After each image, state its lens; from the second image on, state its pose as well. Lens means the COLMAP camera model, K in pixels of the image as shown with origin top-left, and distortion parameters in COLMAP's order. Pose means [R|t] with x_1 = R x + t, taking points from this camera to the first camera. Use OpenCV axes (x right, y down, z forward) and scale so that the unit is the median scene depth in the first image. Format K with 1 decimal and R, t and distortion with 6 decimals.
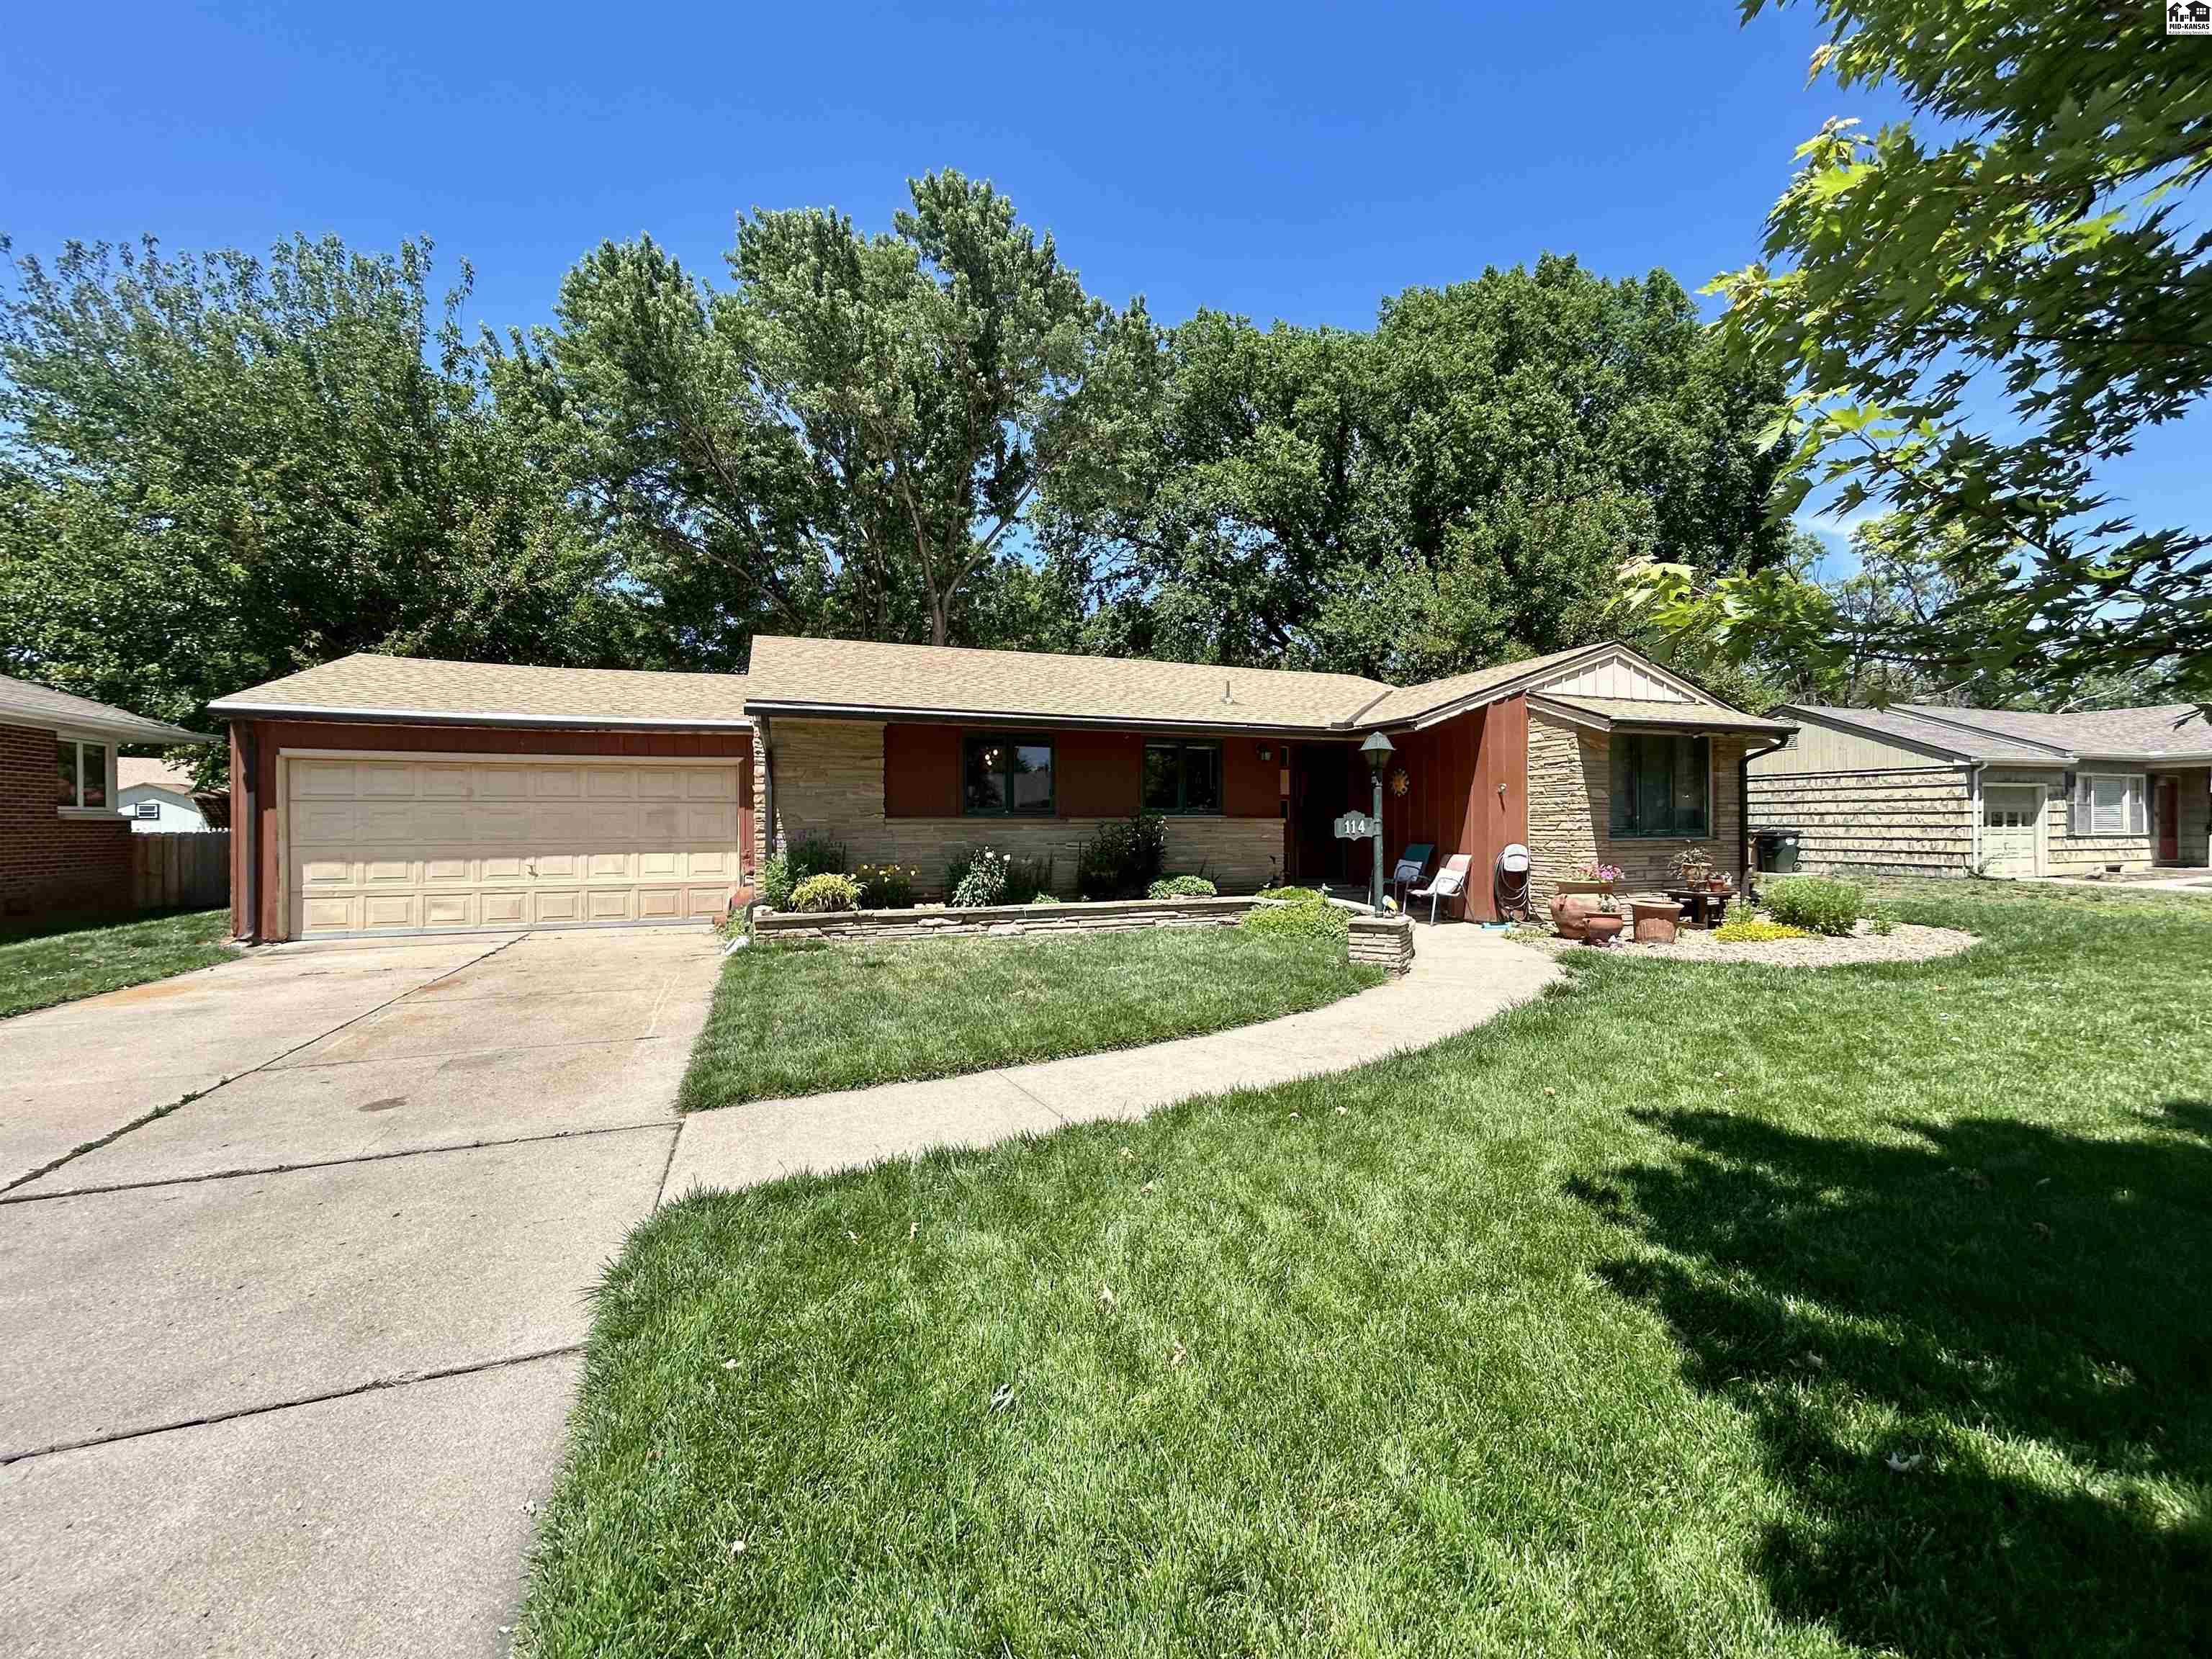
lens RADIAL K [[896.5, 0, 1108.8], [0, 896.5, 823.2], [0, 0, 1]] dist [-0.001017, 0.000096]
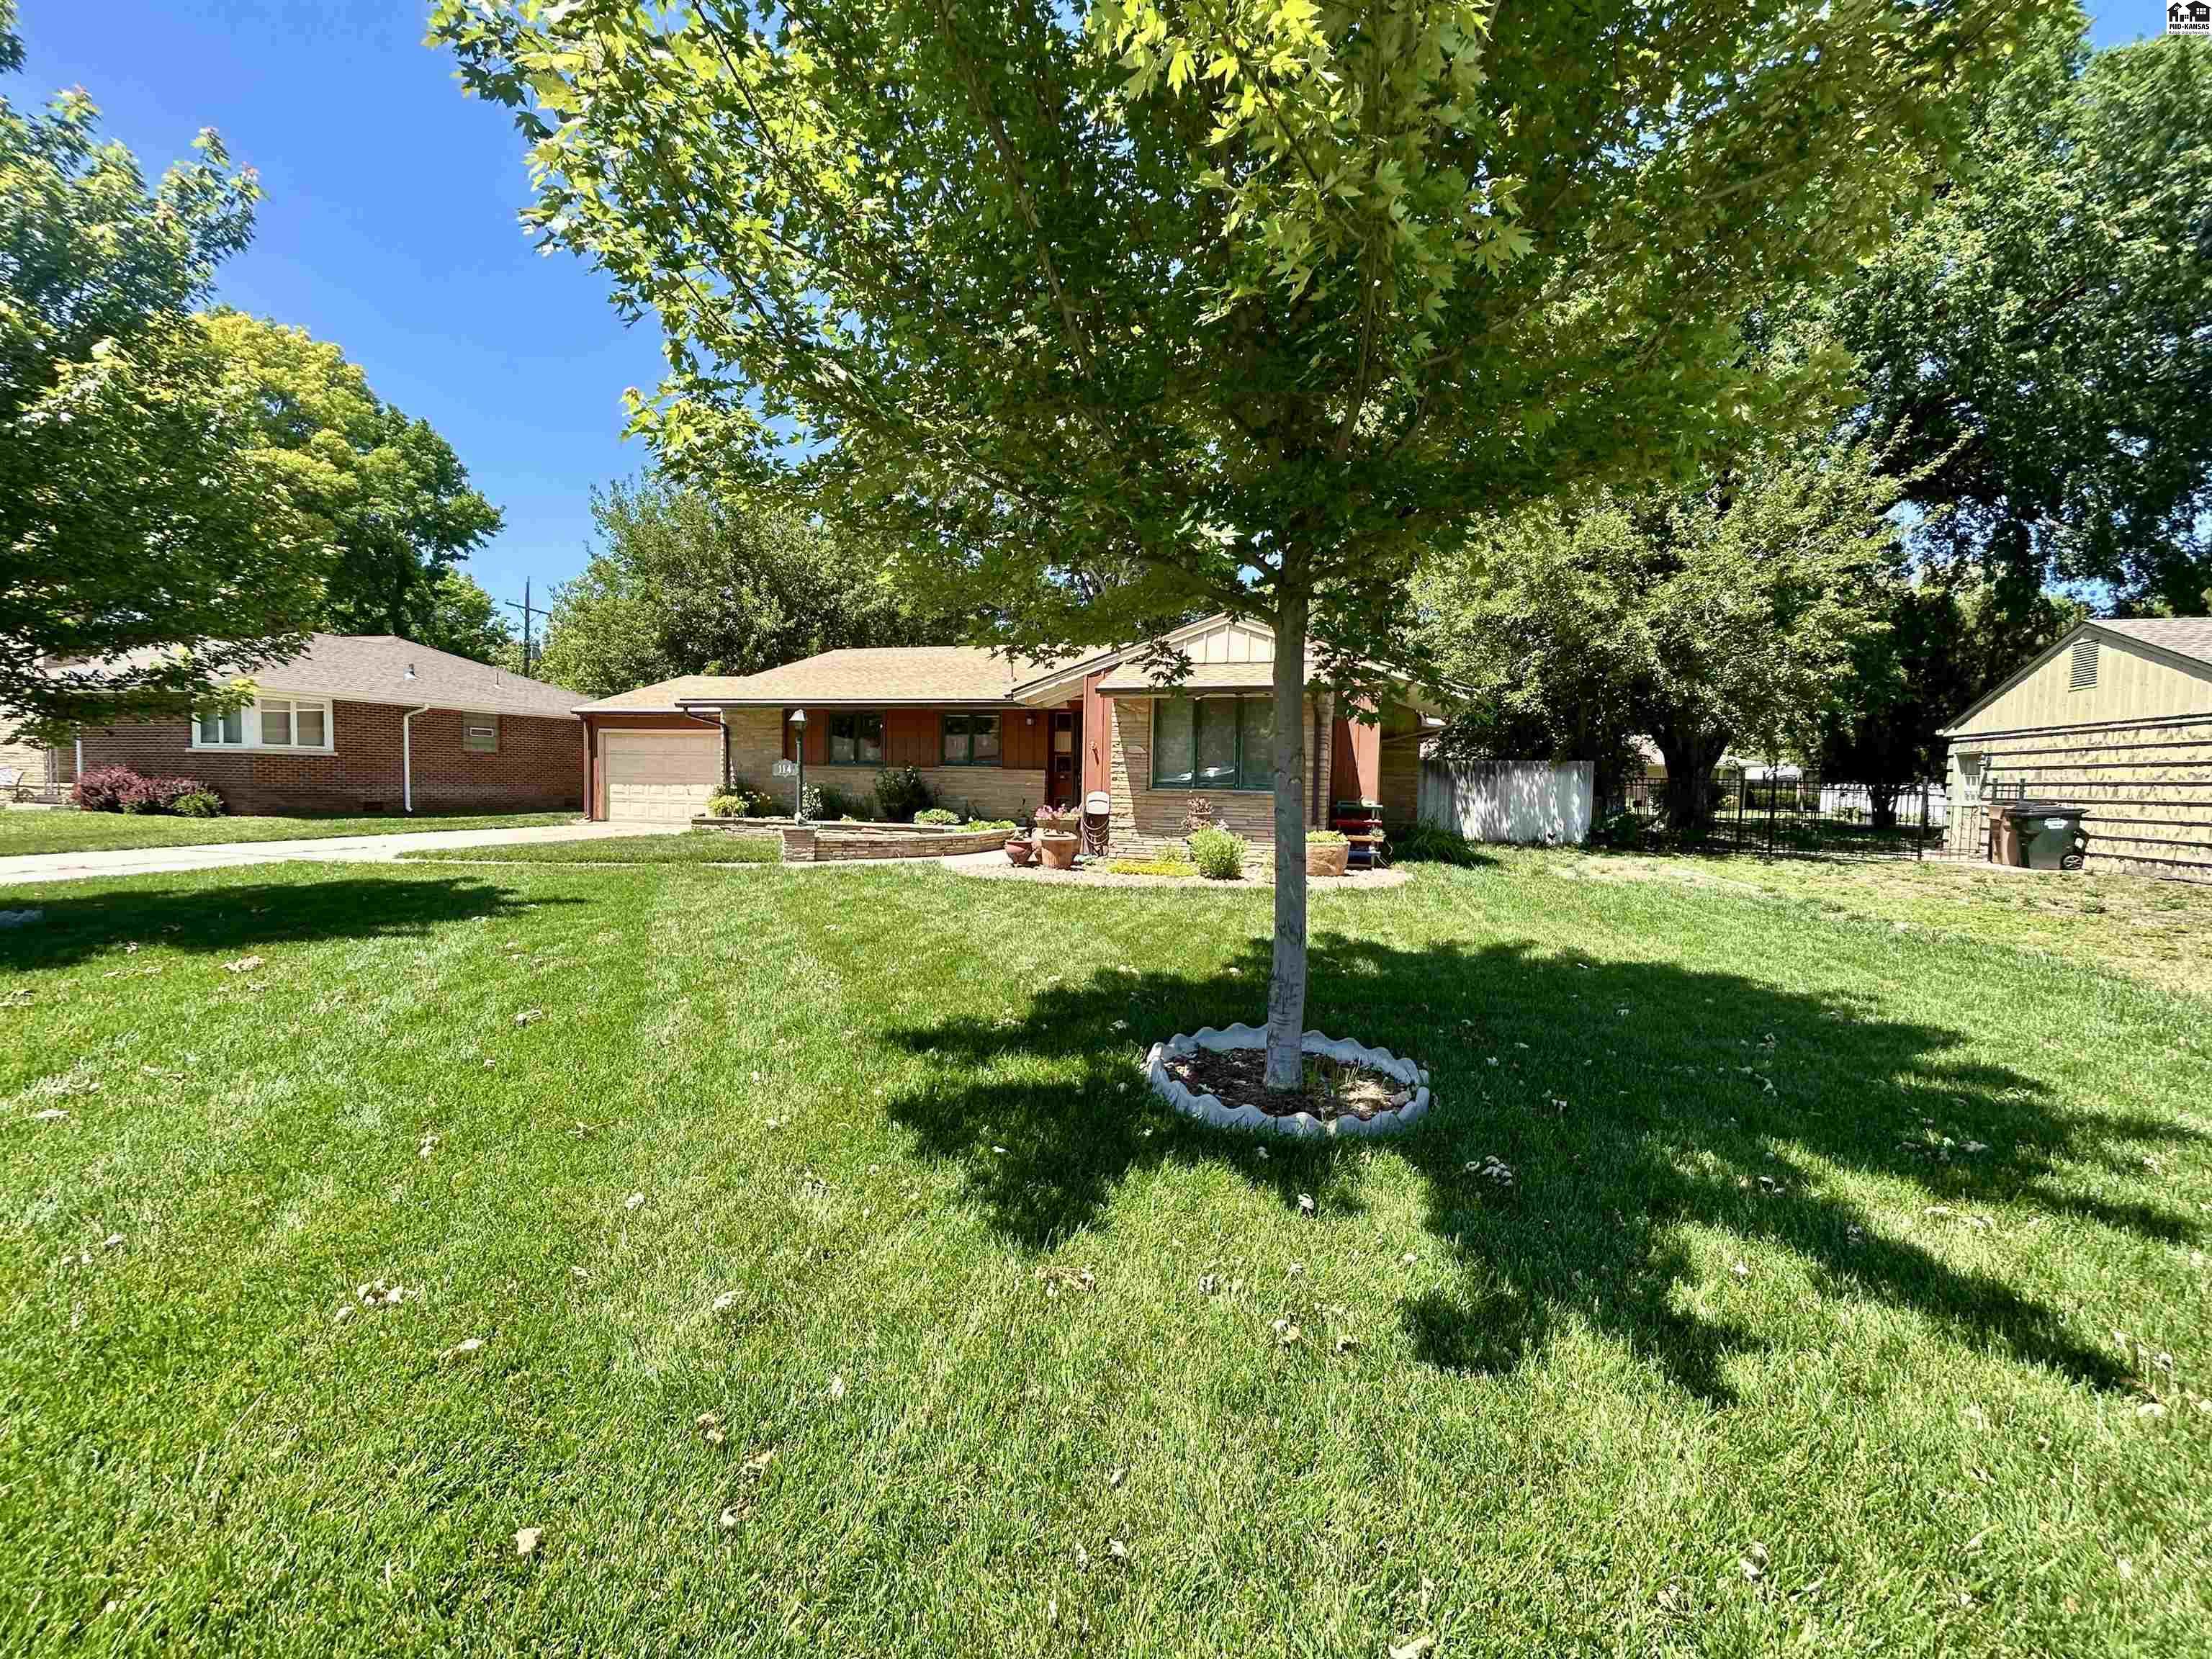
lens RADIAL K [[896.5, 0, 1114.3], [0, 896.5, 828.1], [0, 0, 1]] dist [-0.001017, 0.000096]
pose [[0.799663, 0.050944, -0.598284, 0.636500], [-0.023575, 0.998290, 0.053496, 0.004173], [0.599986, -0.028674, 0.799497, 0.025761]]
